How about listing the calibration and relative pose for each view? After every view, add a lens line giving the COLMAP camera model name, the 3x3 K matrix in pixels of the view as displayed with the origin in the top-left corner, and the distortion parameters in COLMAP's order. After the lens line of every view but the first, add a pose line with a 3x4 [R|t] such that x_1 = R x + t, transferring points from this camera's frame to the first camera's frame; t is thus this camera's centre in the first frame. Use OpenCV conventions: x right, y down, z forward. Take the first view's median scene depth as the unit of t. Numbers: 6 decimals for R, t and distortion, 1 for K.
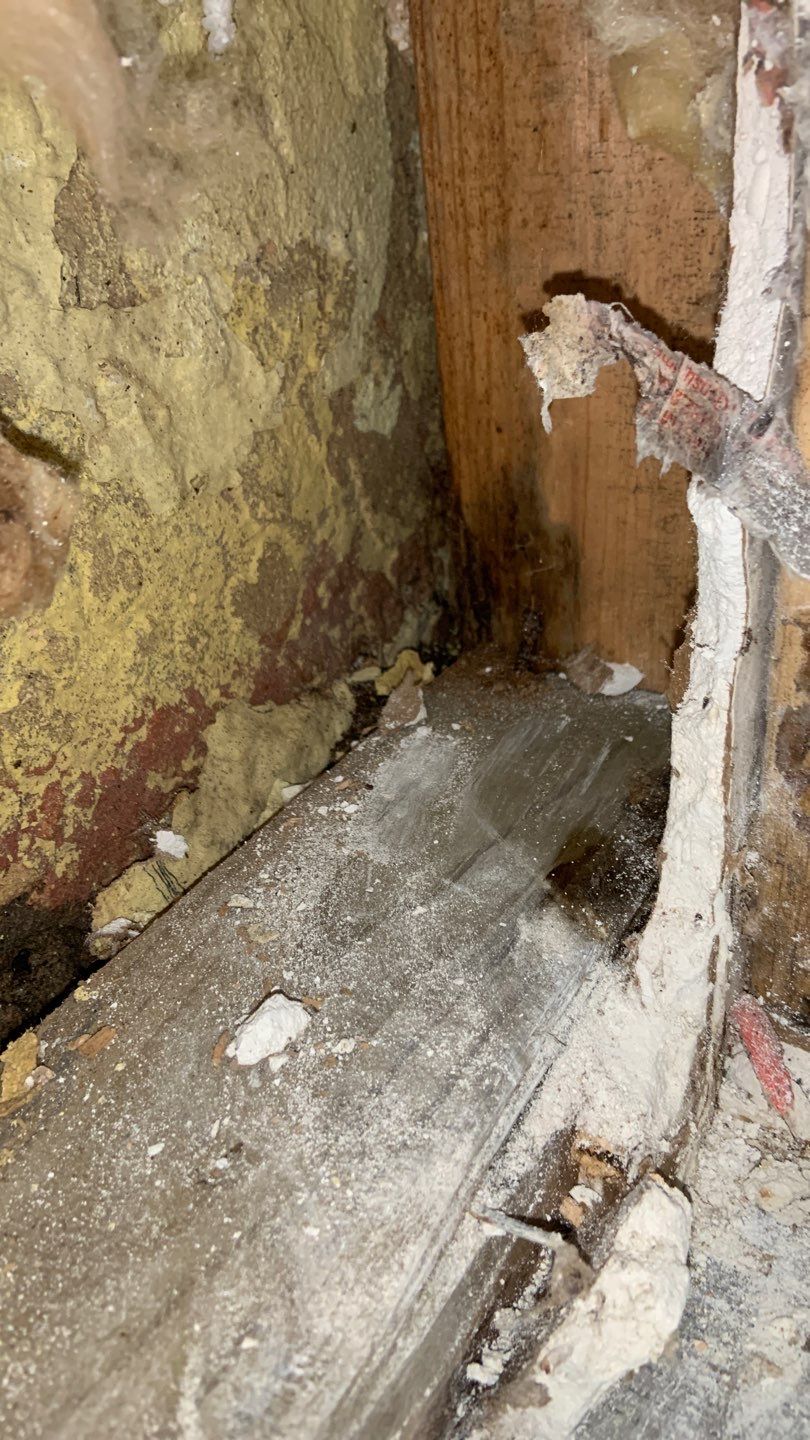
lens RADIAL K [[1103.6, 0, 404.2], [0, 1103.6, 693.9], [0, 0, 1]] dist [0.144088, -0.196620]
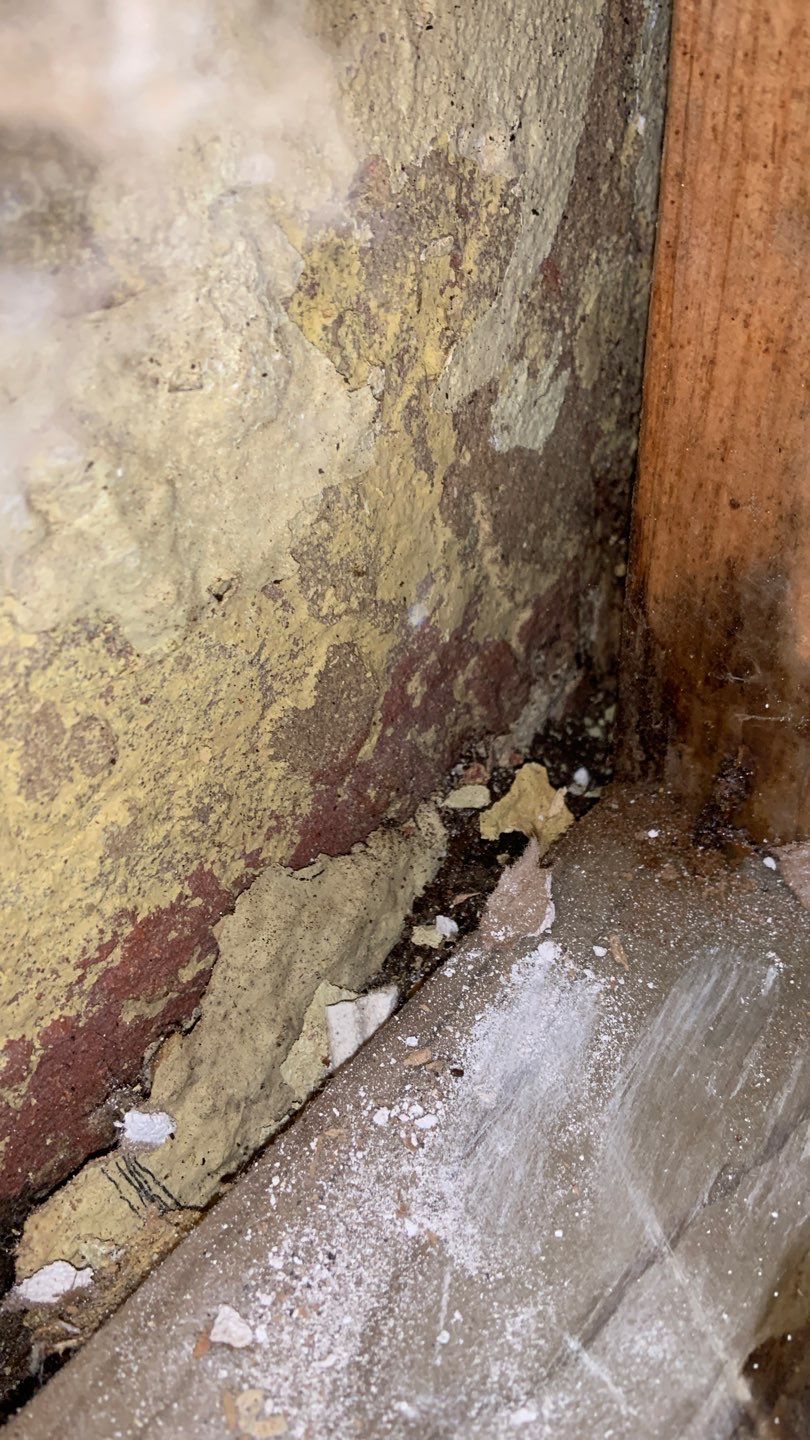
lens RADIAL K [[1103.5, 0, 404.6], [0, 1103.5, 697.6], [0, 0, 1]] dist [0.131477, -0.192020]
pose [[0.992633, 0.102179, -0.065116, -0.041039], [-0.088731, 0.978989, 0.183598, -0.236987], [0.082507, -0.176468, 0.980842, 0.394717]]
